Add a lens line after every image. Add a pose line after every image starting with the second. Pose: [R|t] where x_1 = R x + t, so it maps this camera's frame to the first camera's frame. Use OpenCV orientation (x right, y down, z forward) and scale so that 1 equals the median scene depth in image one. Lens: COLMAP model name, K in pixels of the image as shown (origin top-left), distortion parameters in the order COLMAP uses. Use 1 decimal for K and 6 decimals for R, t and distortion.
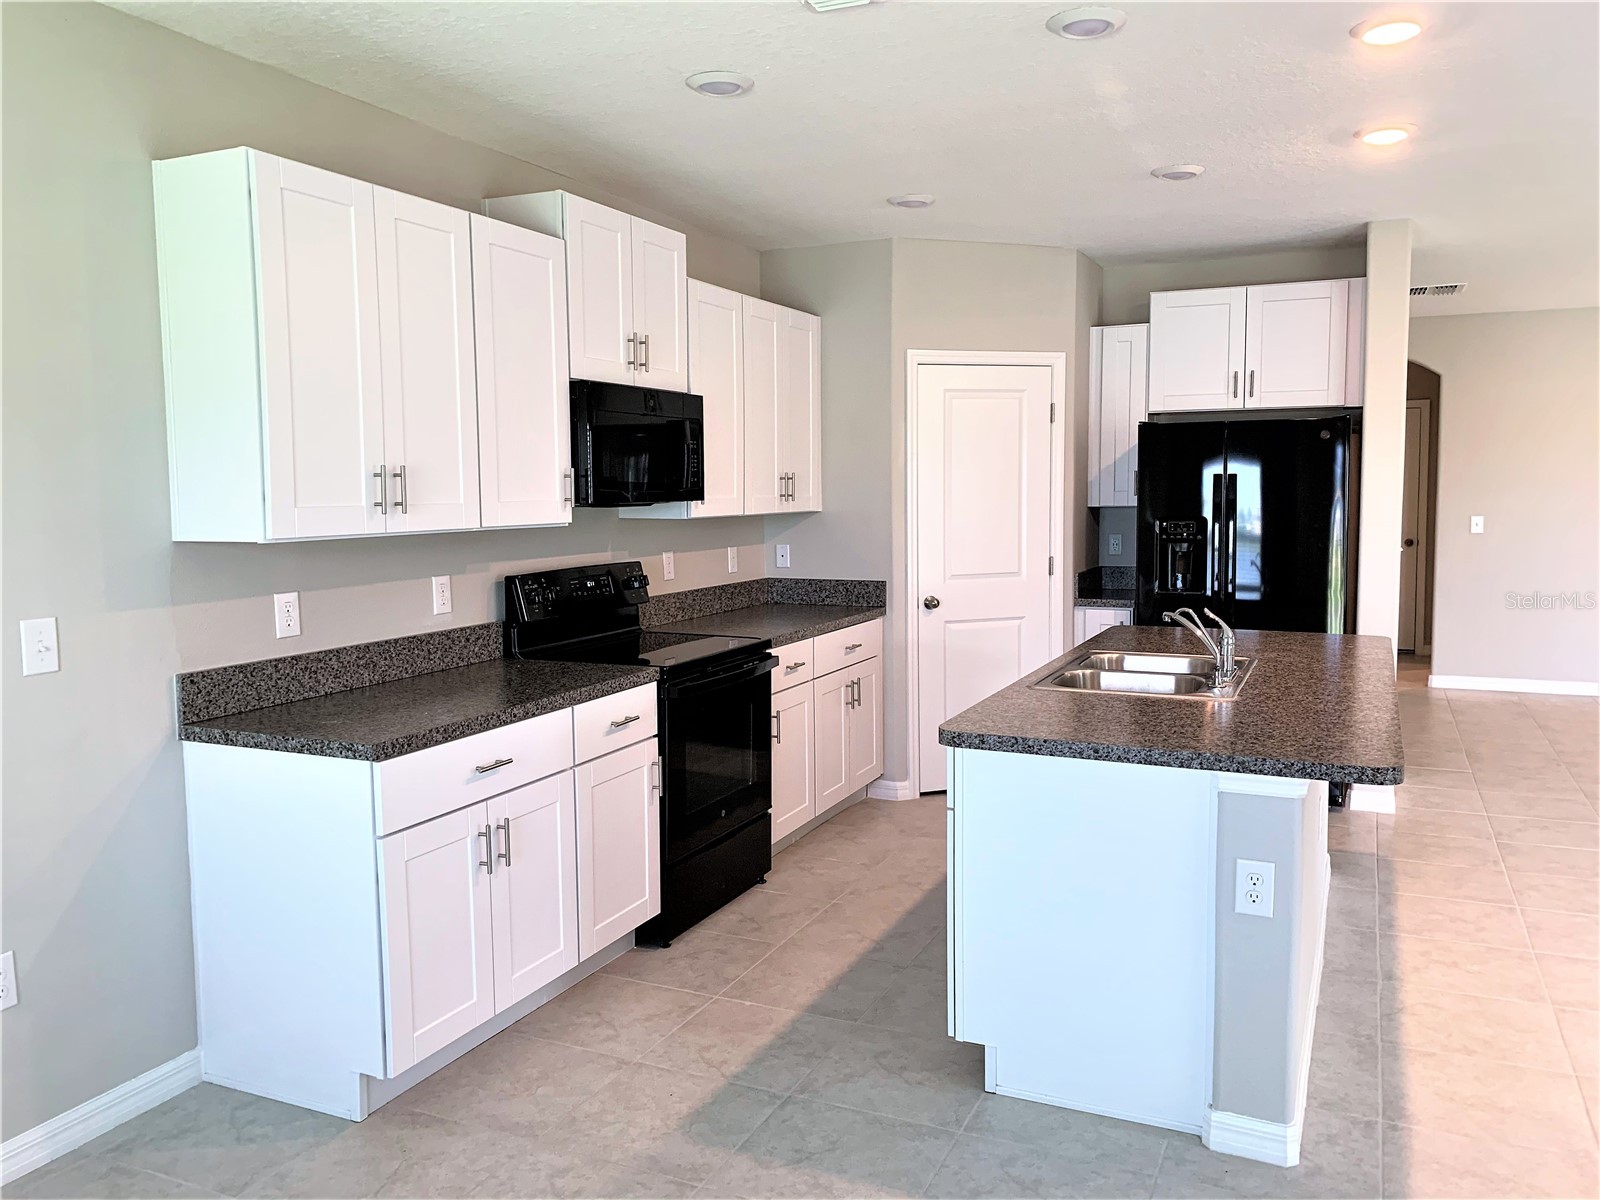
lens RADIAL K [[1274.3, 0, 791.0], [0, 1274.3, 597.3], [0, 0, 1]] dist [0.029164, -0.051862]
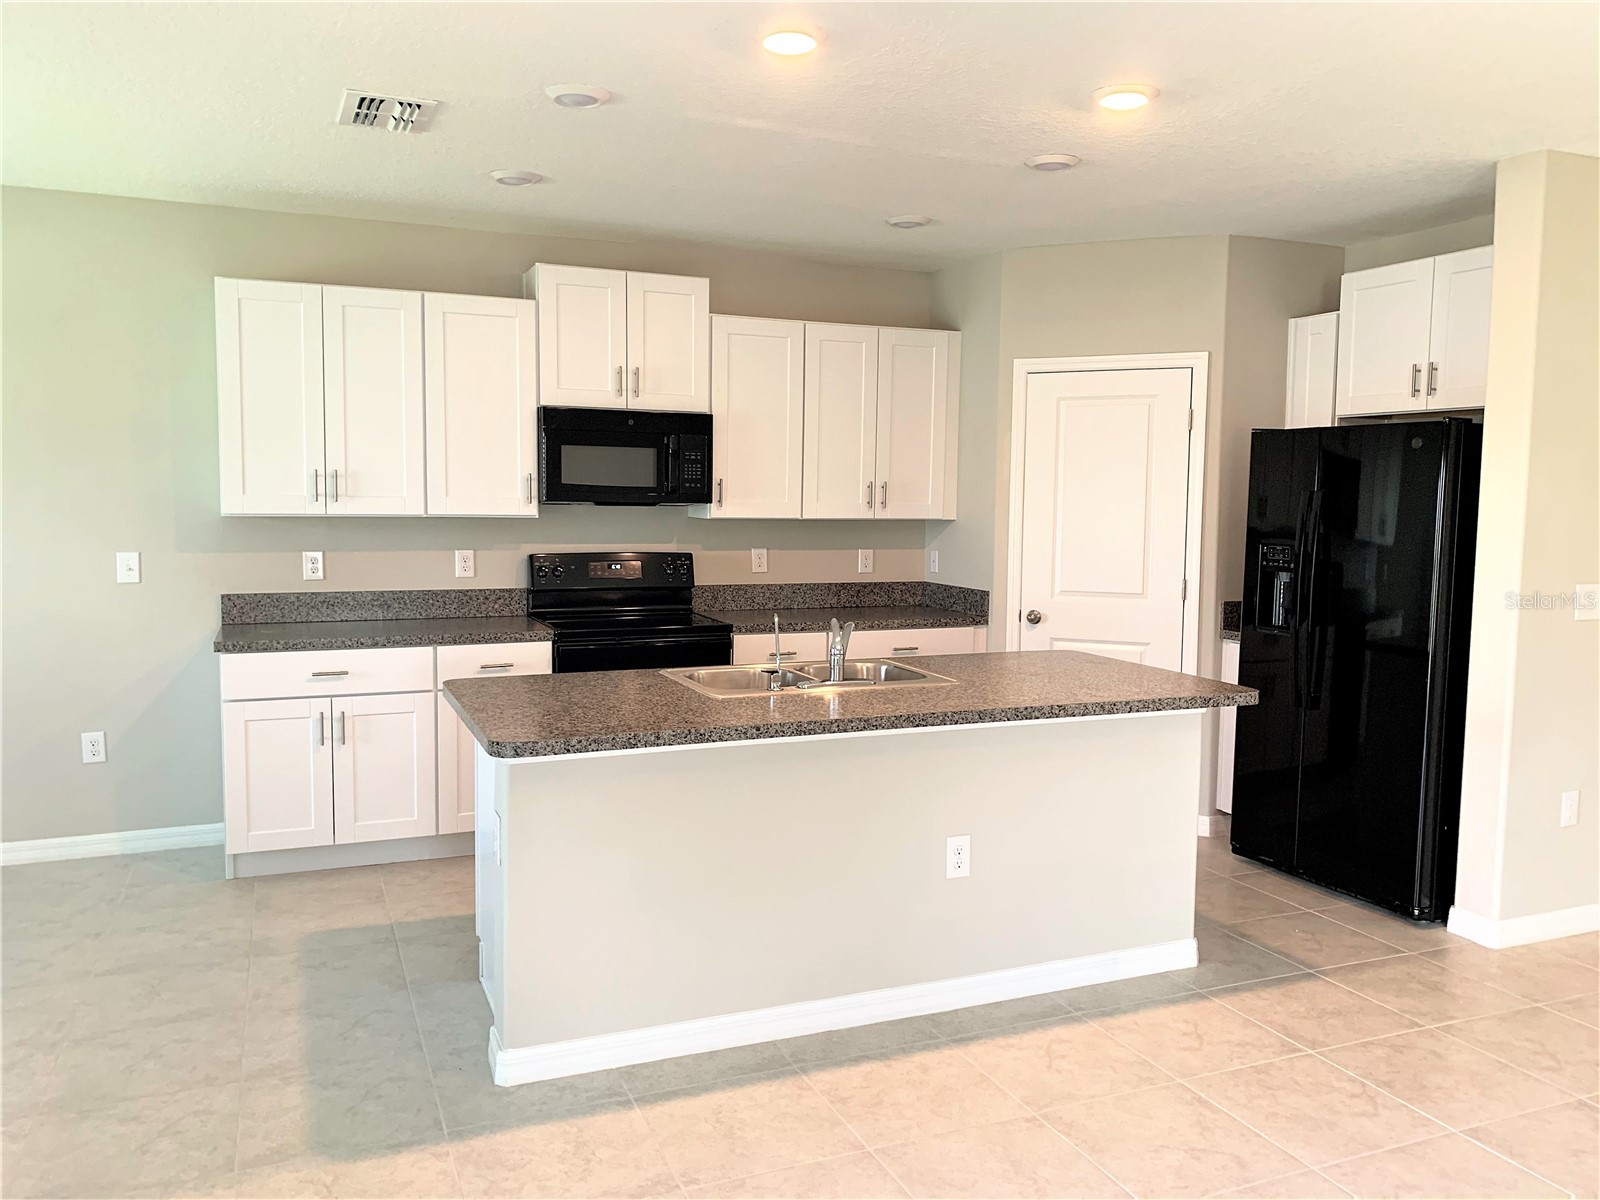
lens RADIAL K [[1274.3, 0, 788.8], [0, 1274.3, 605.8], [0, 0, 1]] dist [0.029164, -0.051862]
pose [[0.724729, 0.081797, -0.684162, 0.903669], [-0.081546, 0.996133, 0.032715, -0.029483], [0.684192, 0.032082, 0.728596, 0.221940]]
